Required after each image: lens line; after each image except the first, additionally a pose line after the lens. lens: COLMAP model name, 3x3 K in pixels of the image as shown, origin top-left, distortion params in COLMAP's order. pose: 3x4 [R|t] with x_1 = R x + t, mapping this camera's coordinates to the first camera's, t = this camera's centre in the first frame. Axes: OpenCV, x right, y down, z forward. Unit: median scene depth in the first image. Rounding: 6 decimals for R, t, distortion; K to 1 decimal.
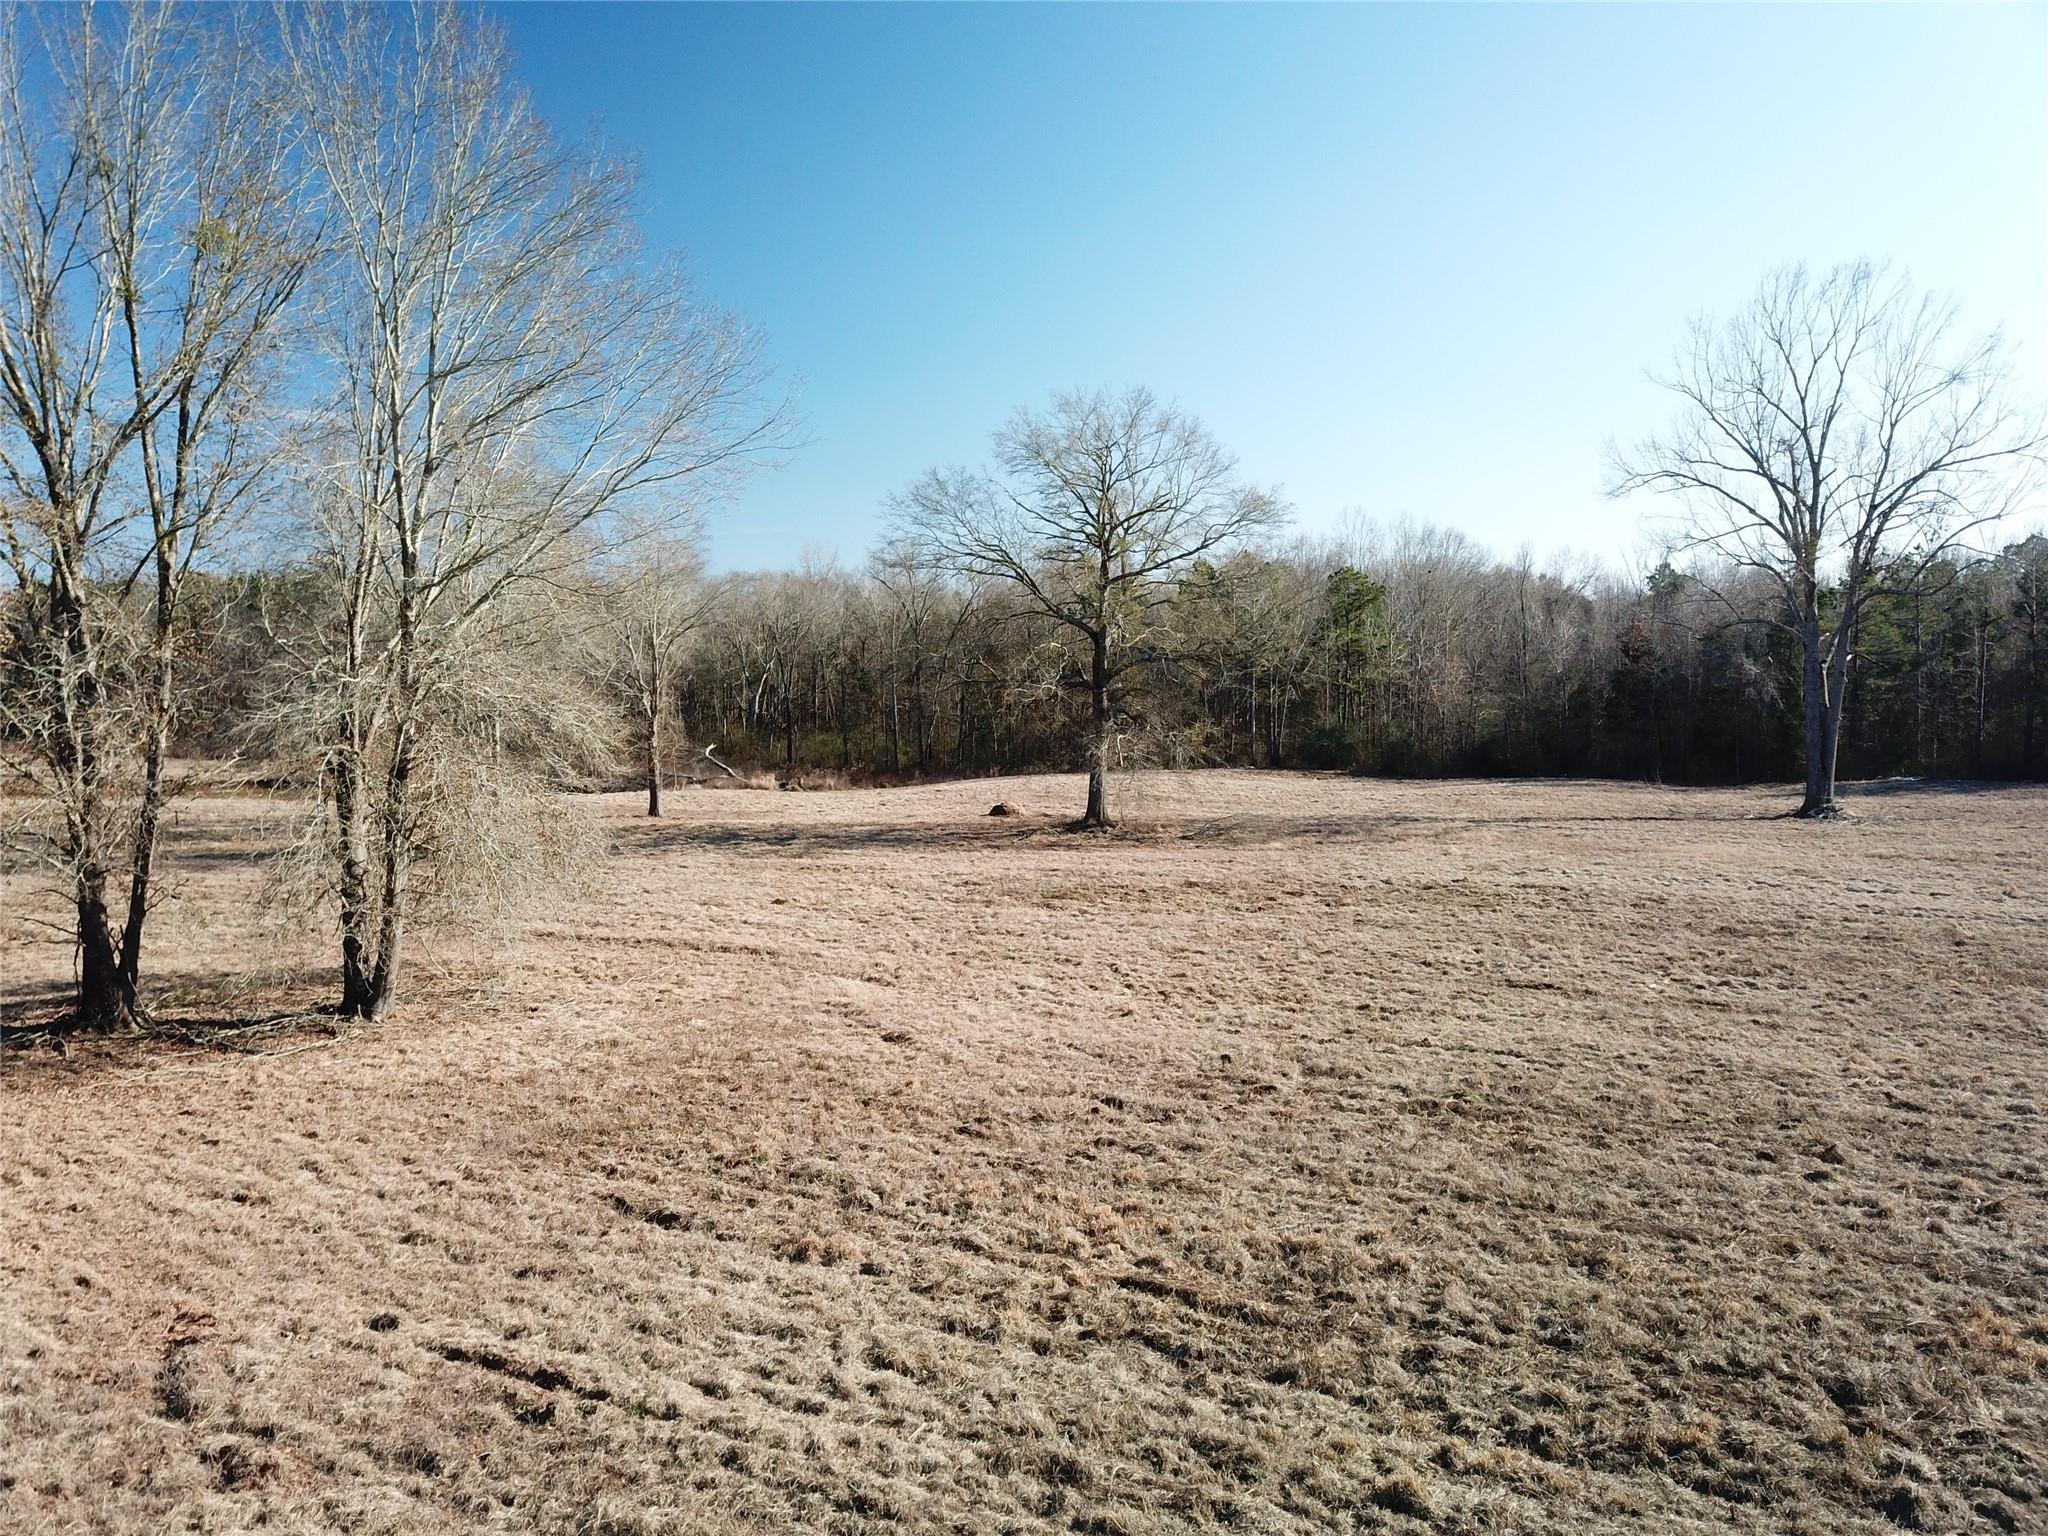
lens RADIAL K [[1563.1, 0, 1033.3], [0, 1563.1, 788.7], [0, 0, 1]] dist [0.028805, 0.003646]
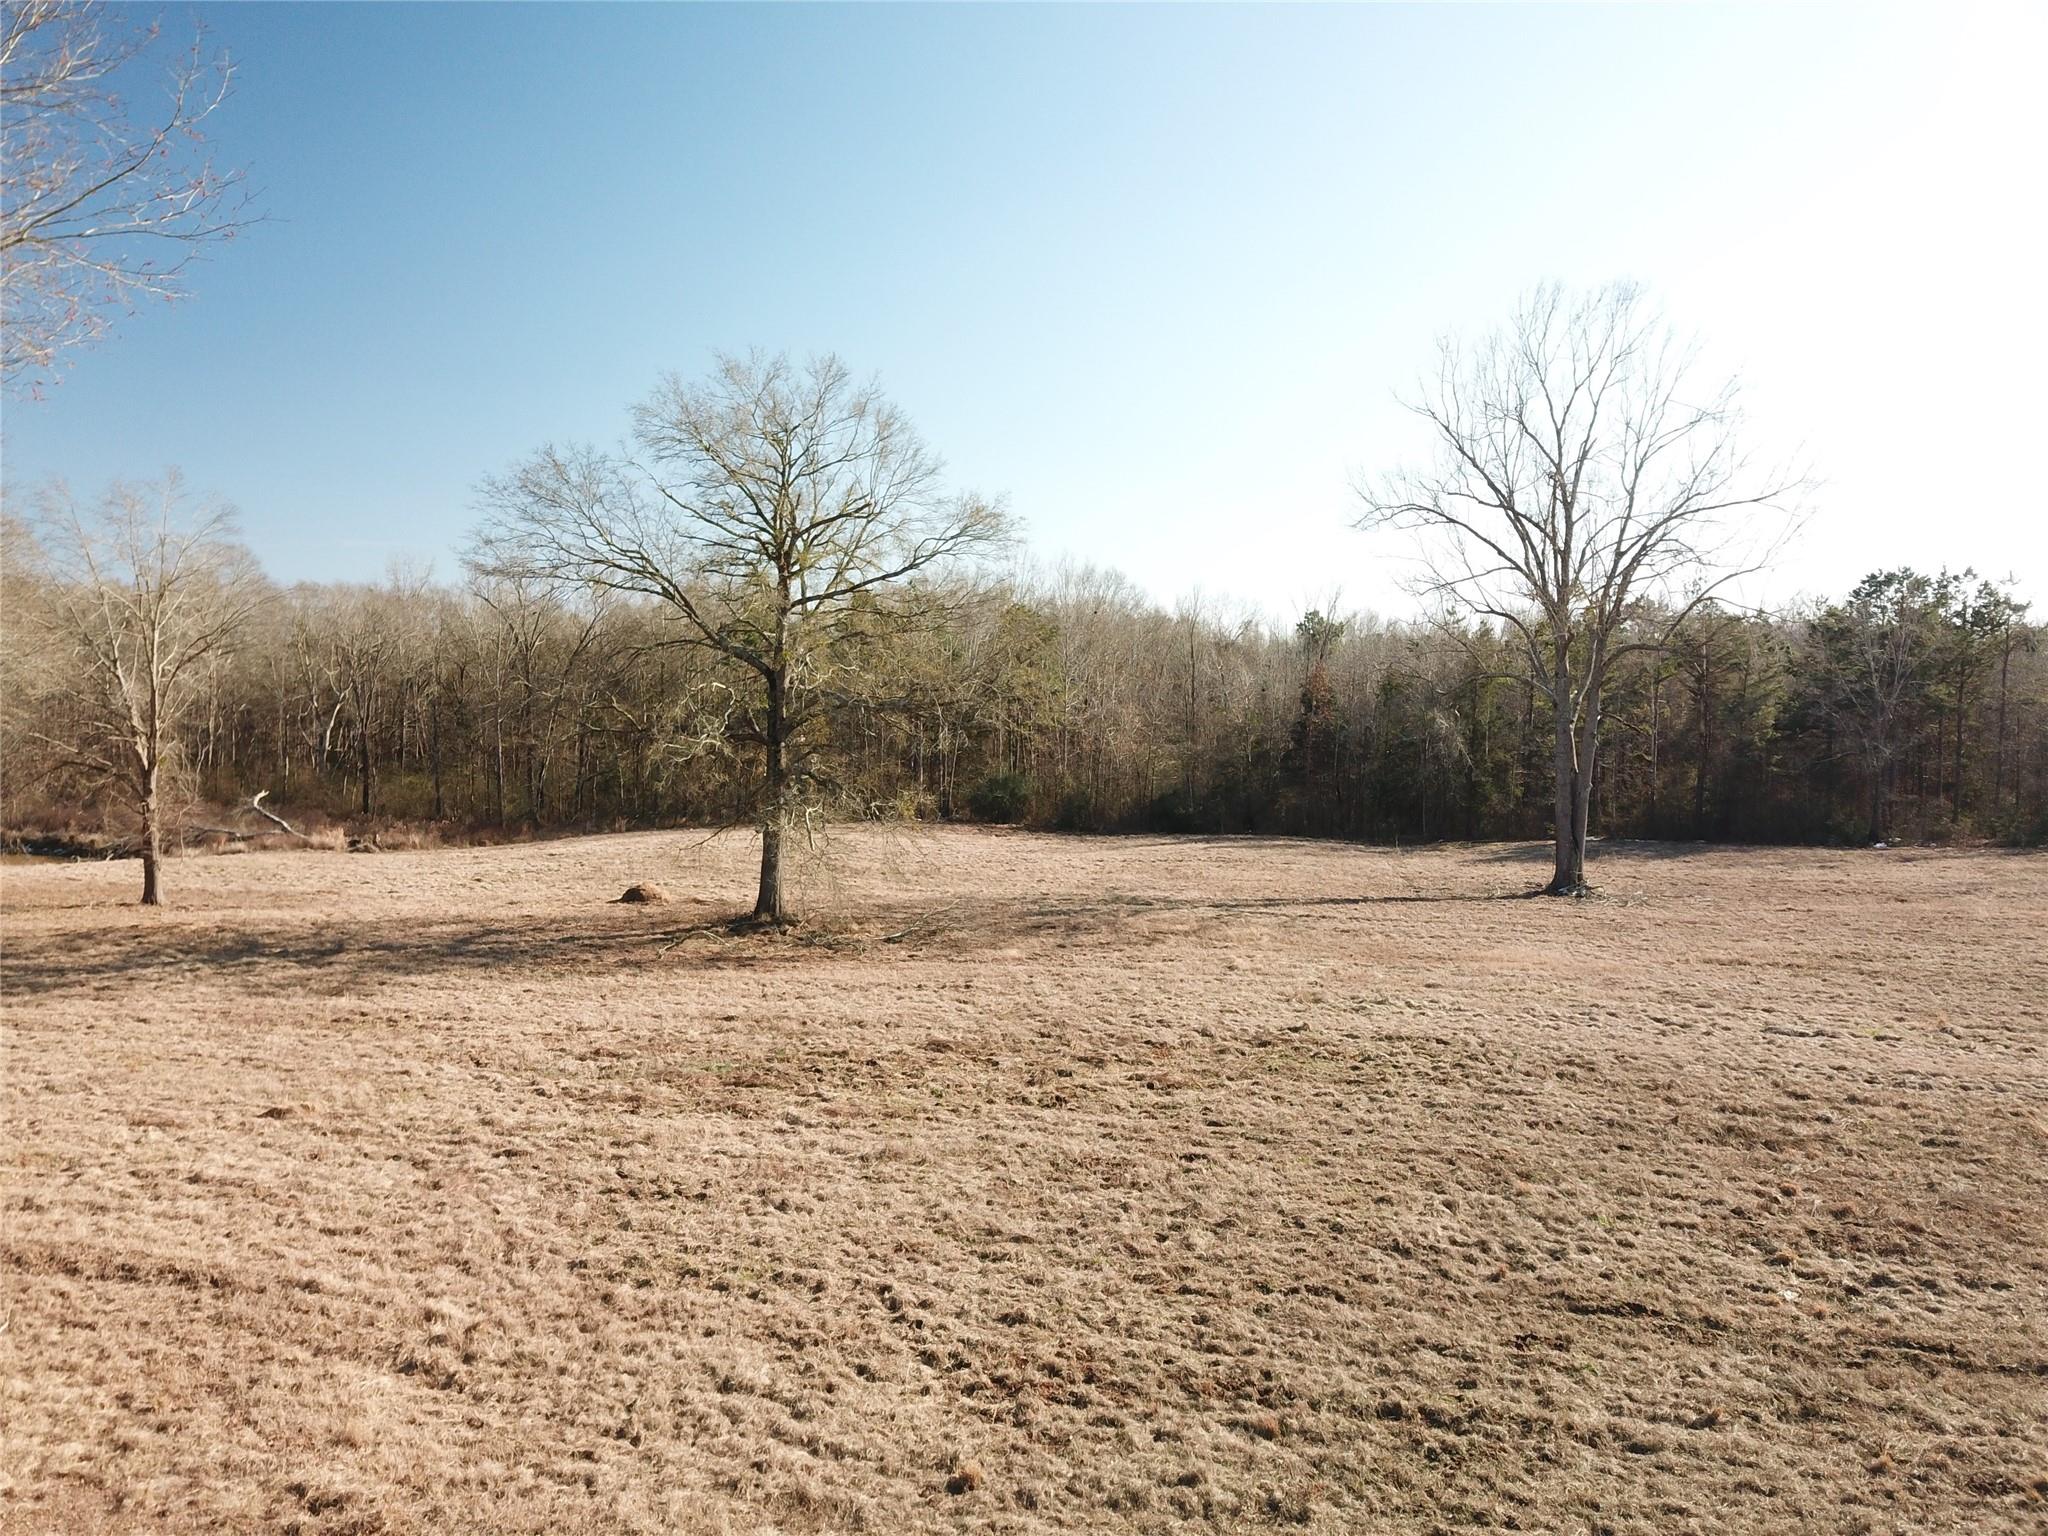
lens RADIAL K [[1563.1, 0, 1033.3], [0, 1563.1, 788.7], [0, 0, 1]] dist [0.028805, 0.003646]
pose [[0.971914, 0.005427, 0.235272, -0.014567], [-0.000777, 0.999803, -0.019853, -0.026777], [-0.235334, 0.019113, 0.971727, 0.219507]]
